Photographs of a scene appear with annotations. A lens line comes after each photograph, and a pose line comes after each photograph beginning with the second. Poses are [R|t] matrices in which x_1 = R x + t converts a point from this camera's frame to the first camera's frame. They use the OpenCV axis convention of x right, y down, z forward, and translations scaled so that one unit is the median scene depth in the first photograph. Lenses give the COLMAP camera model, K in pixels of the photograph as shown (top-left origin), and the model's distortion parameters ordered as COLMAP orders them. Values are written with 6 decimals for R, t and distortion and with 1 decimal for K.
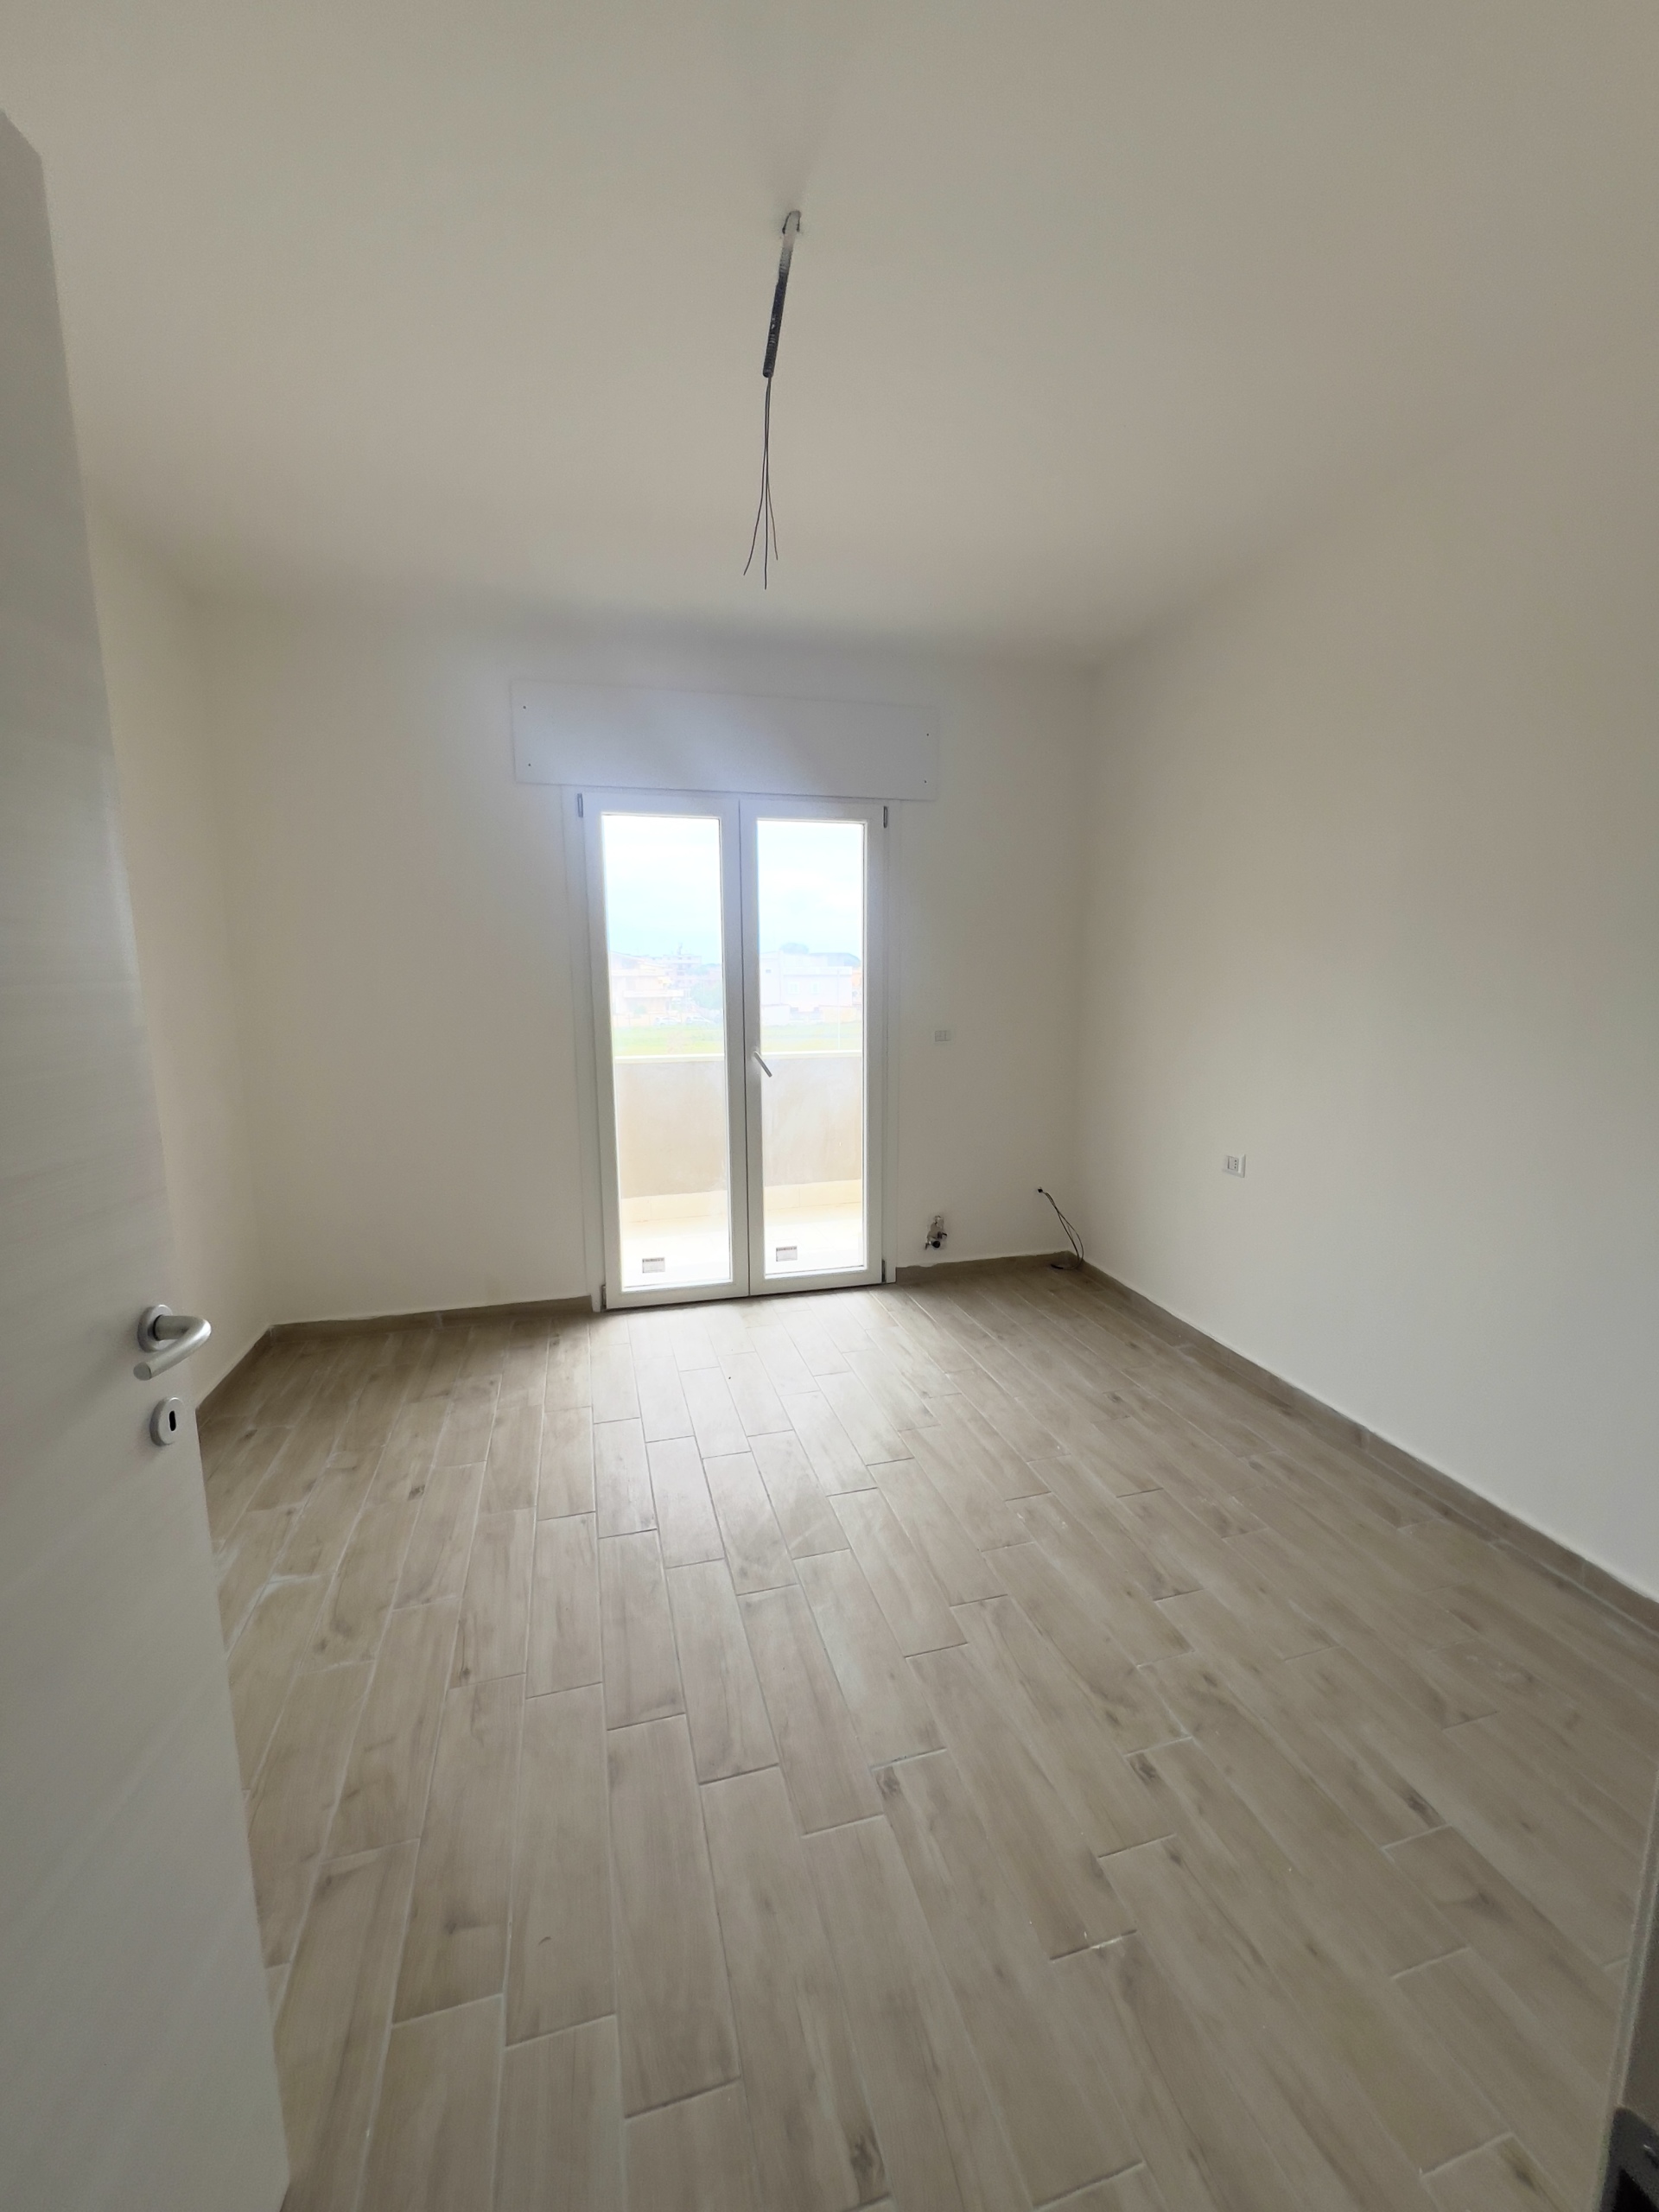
lens RADIAL K [[893.6, 0, 829.5], [0, 893.6, 1106.0], [0, 0, 1]] dist [0.001695, 0.000246]
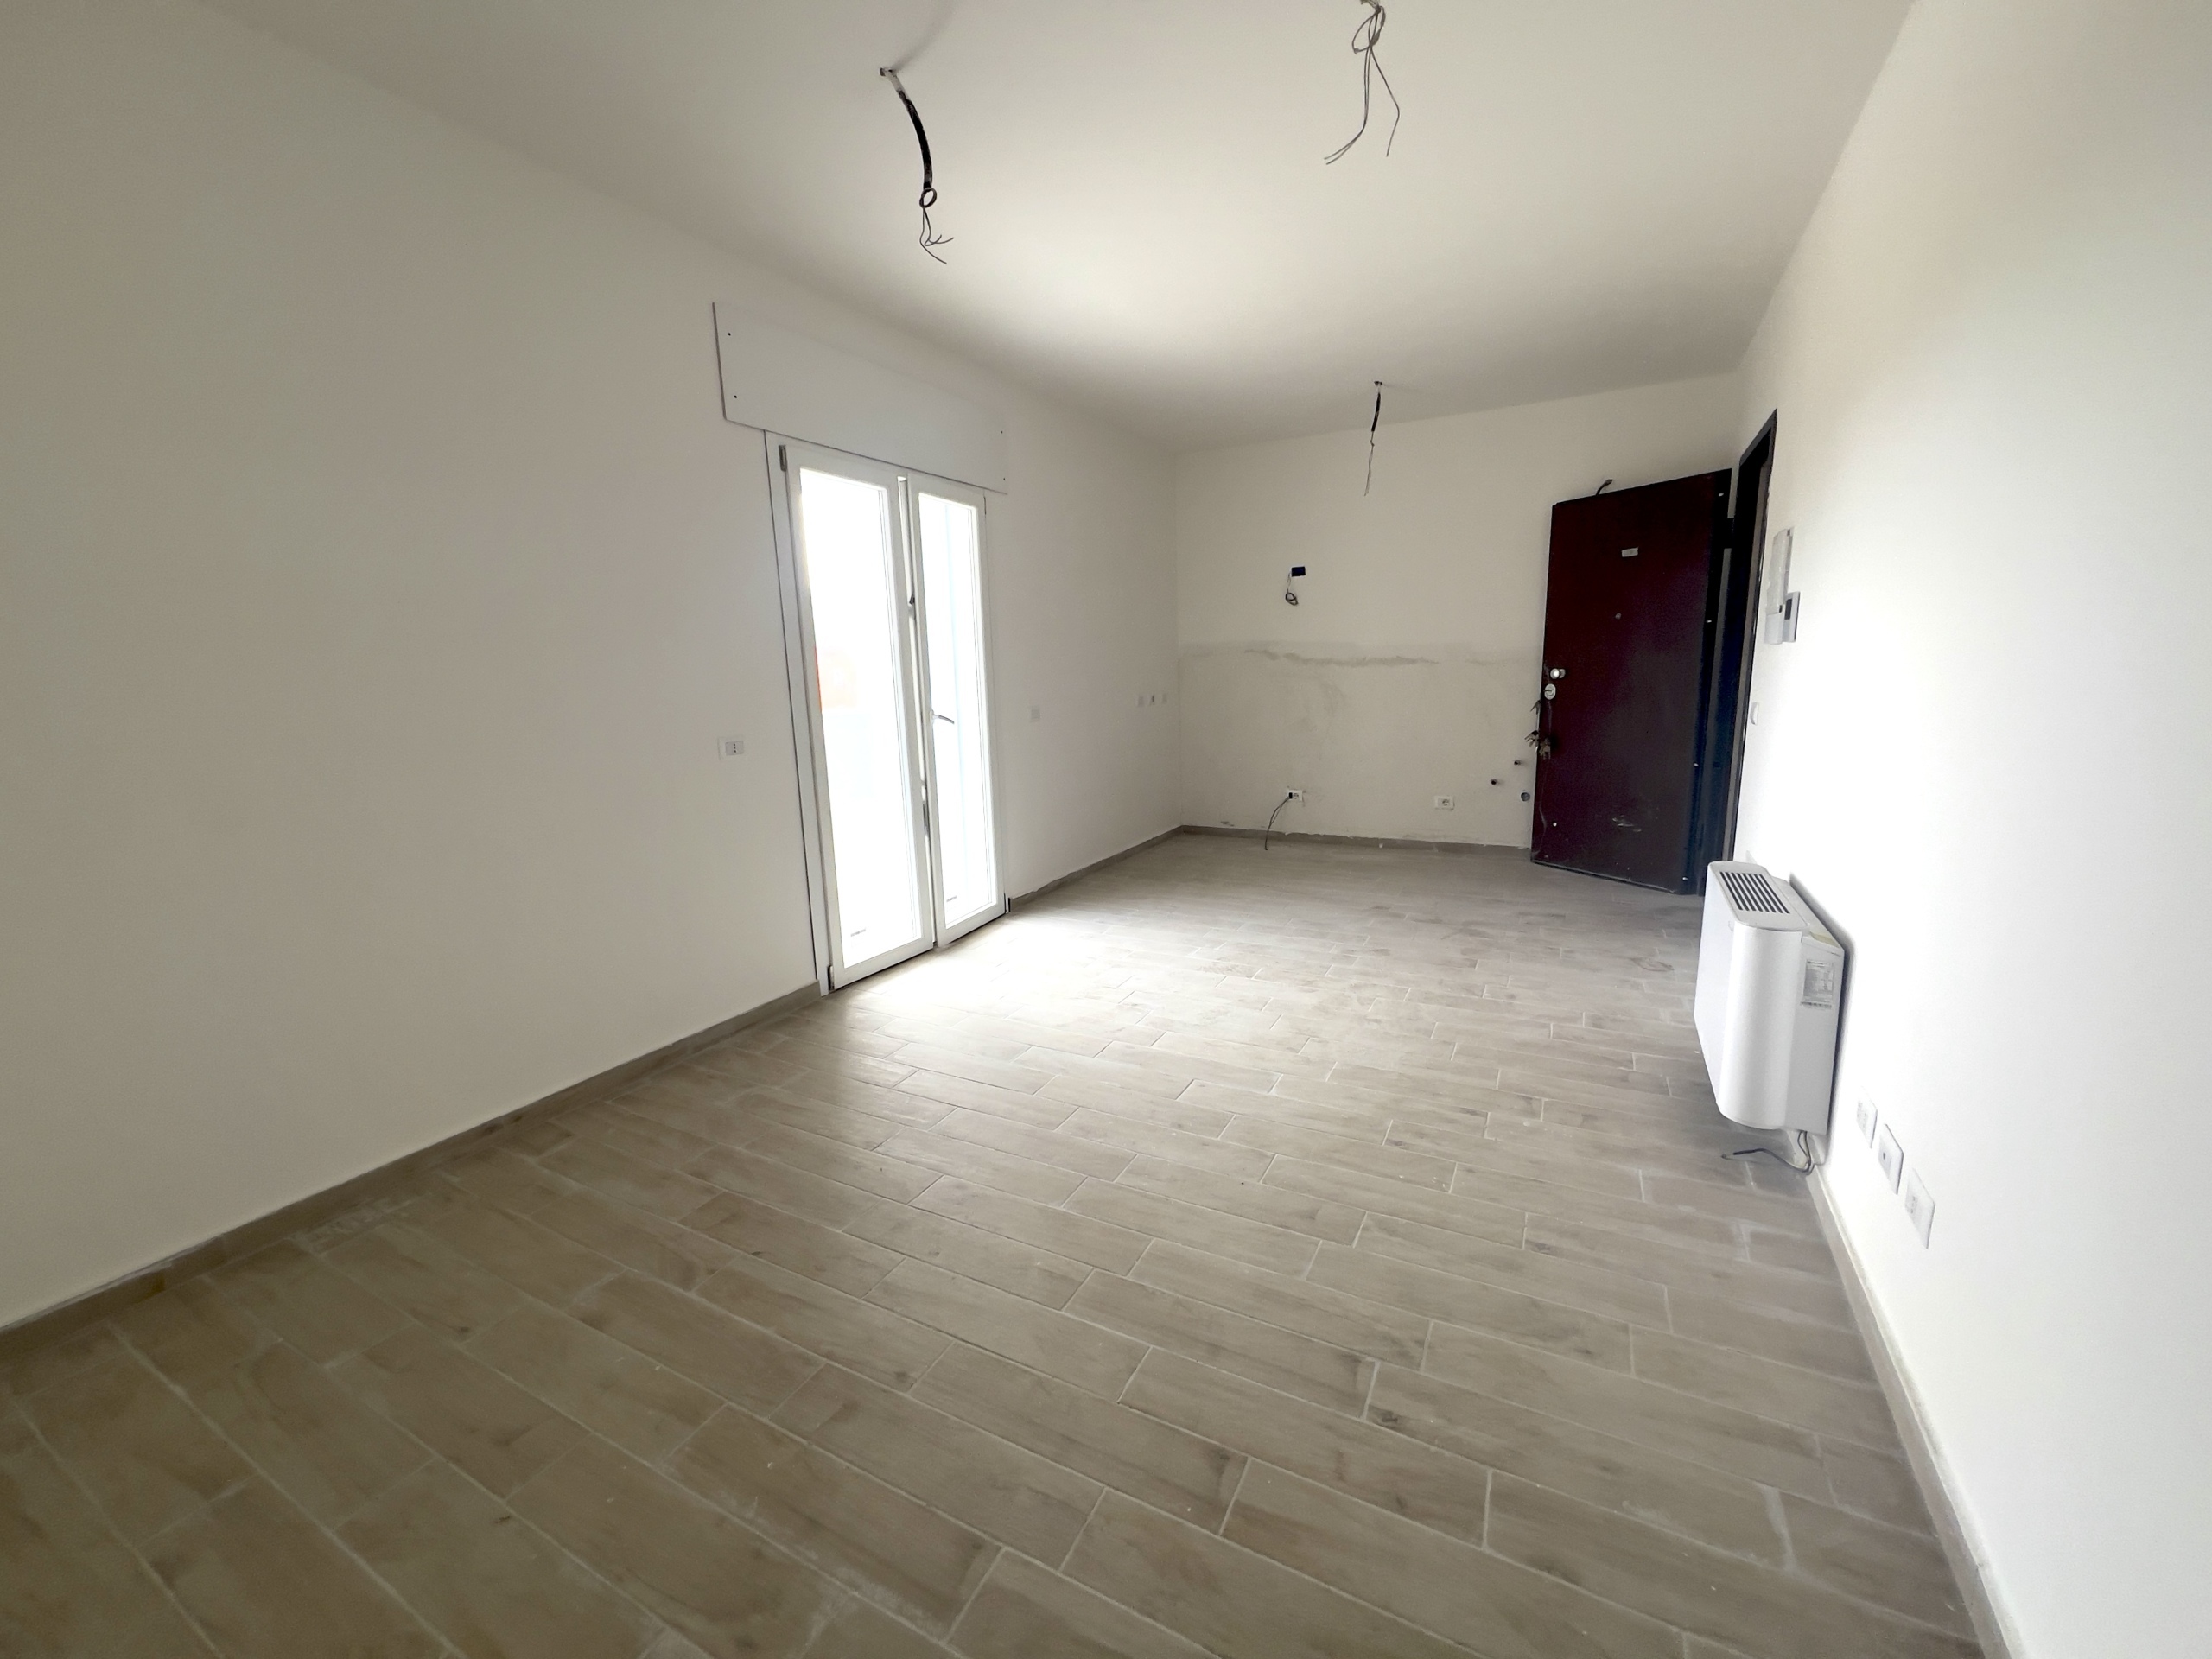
lens RADIAL K [[889.7, 0, 1106.0], [0, 889.7, 829.5], [0, 0, 1]] dist [-0.001044, 0.001063]
pose [[0.689939, -0.146367, 0.708915, -1.128531], [0.139804, 0.987849, 0.067896, 0.052800], [-0.710239, 0.052265, 0.702018, 0.174628]]
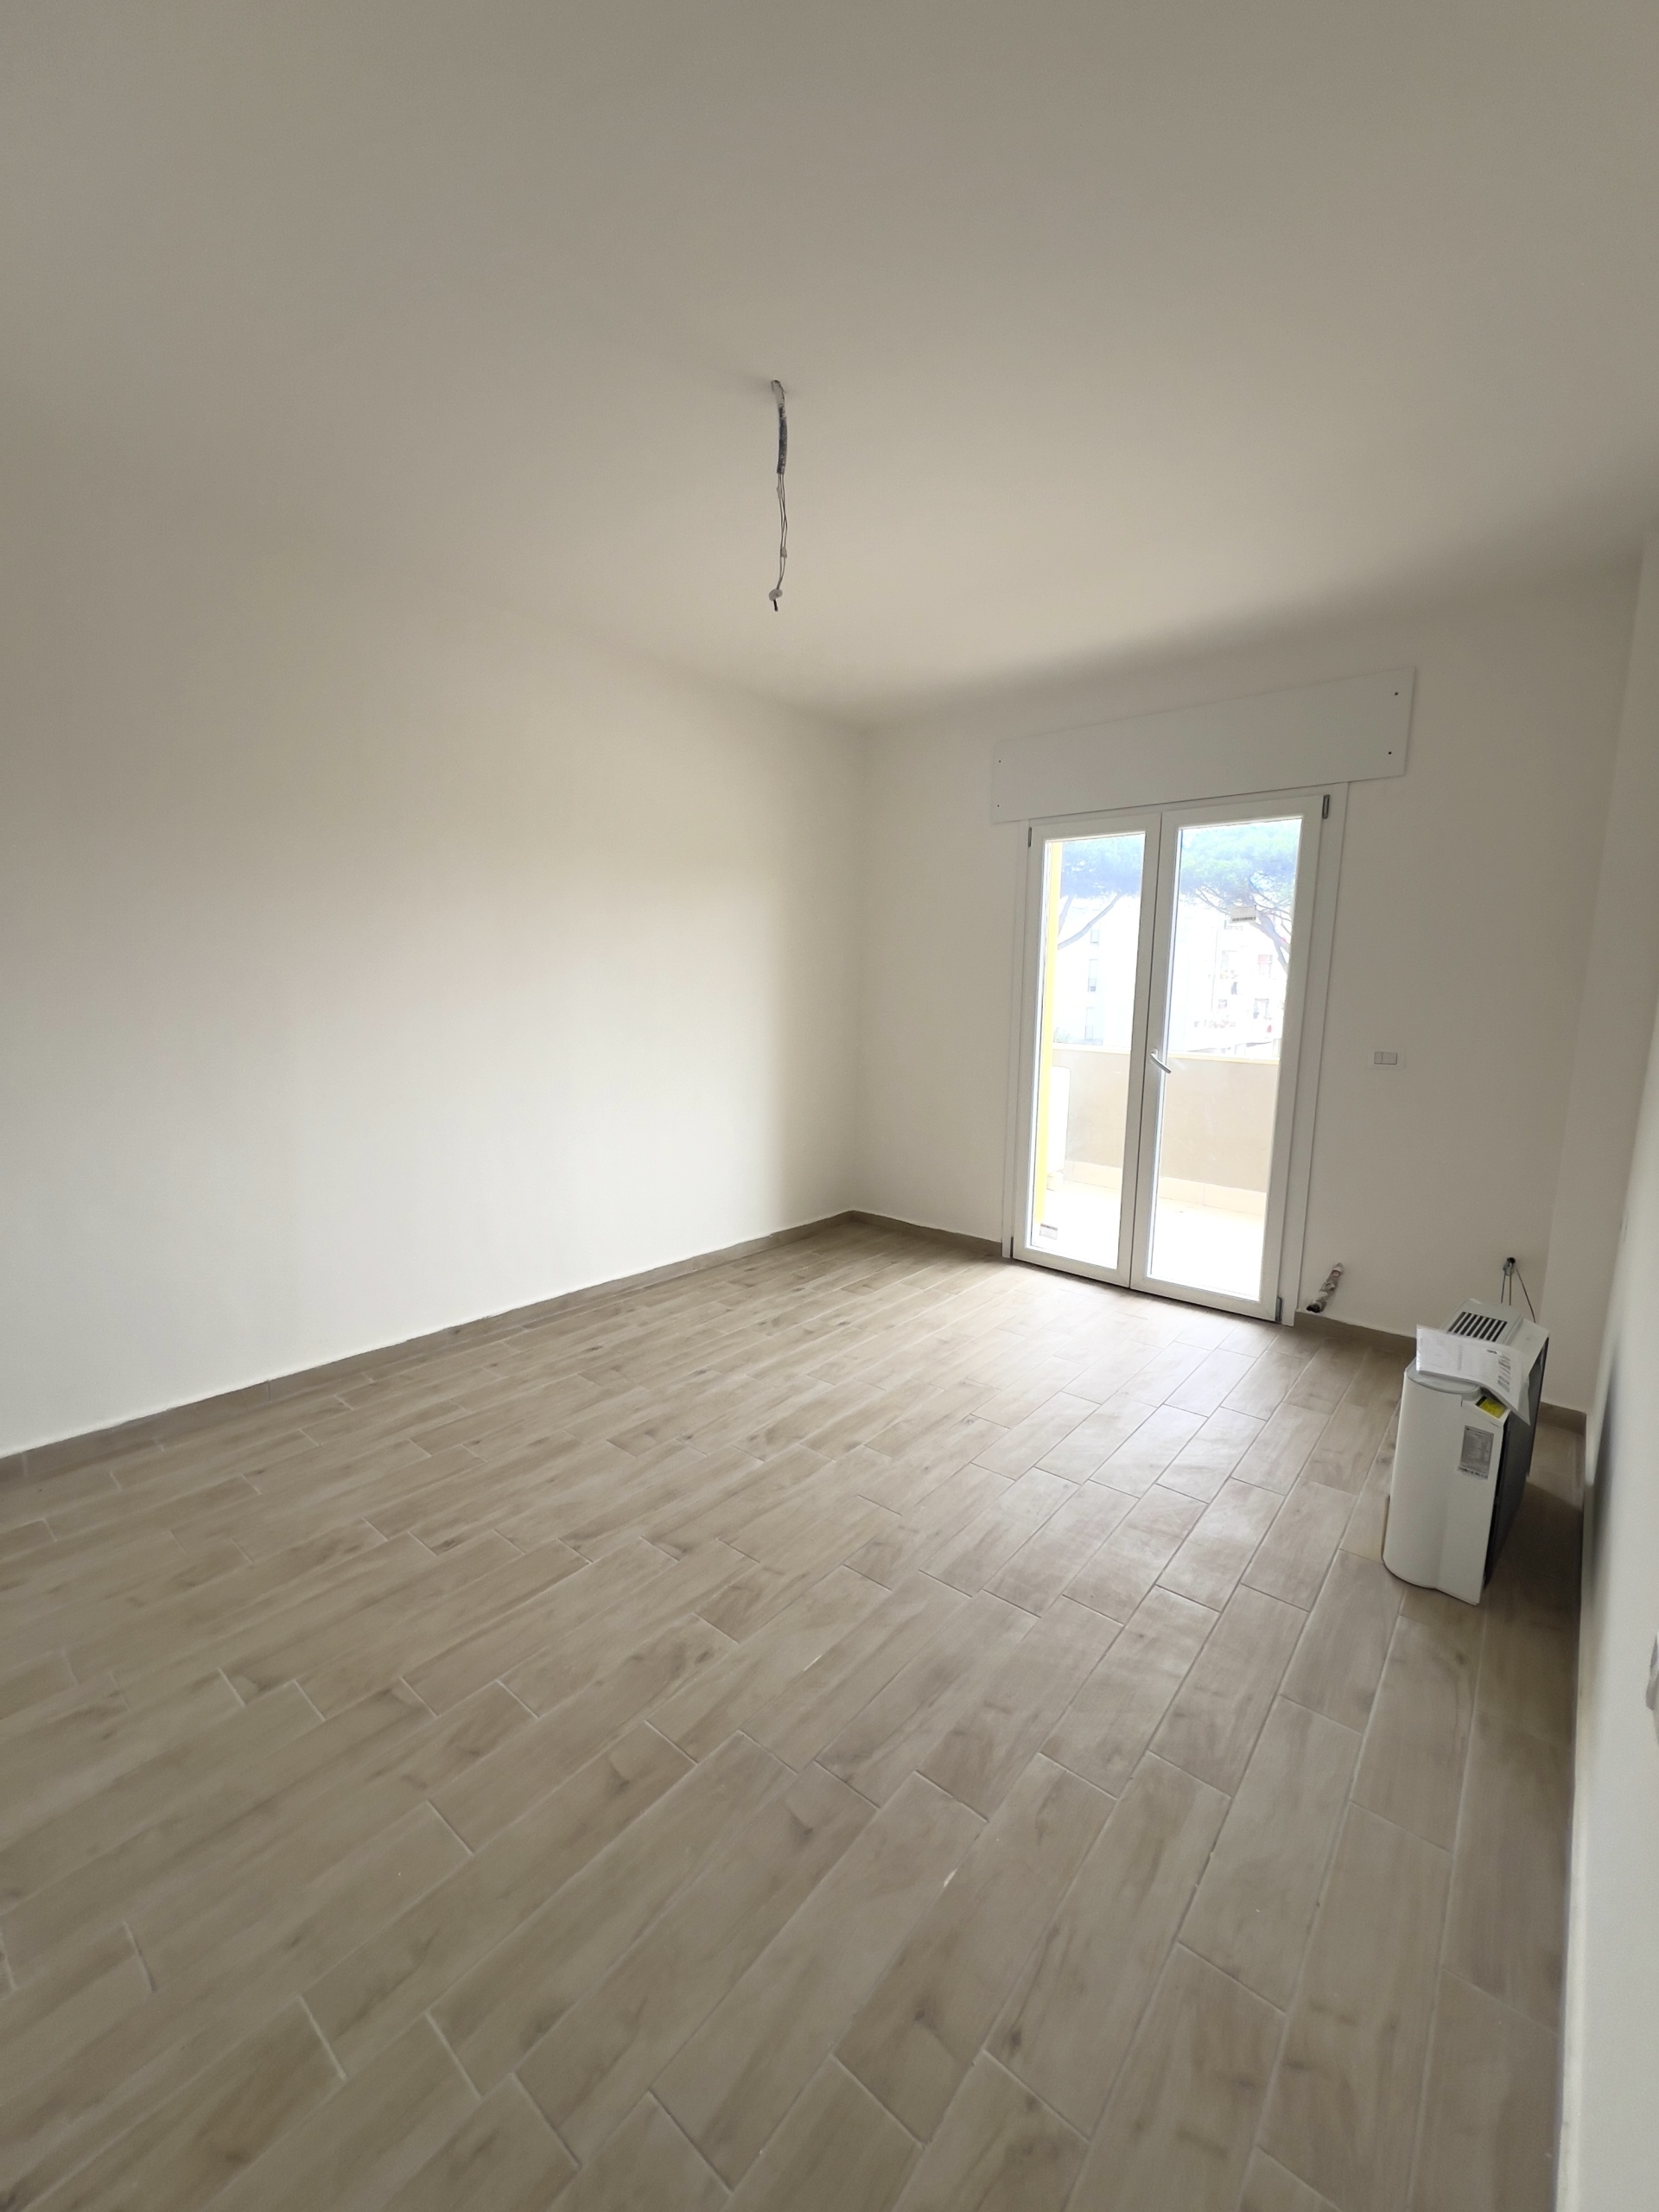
lens RADIAL K [[889.7, 0, 829.4], [0, 889.7, 1114.6], [0, 0, 1]] dist [-0.001044, 0.001063]
pose [[0.569549, 0.140158, -0.809920, 0.870337], [-0.141250, 0.987386, 0.071540, -0.018625], [0.809730, 0.073655, 0.582161, 0.161832]]
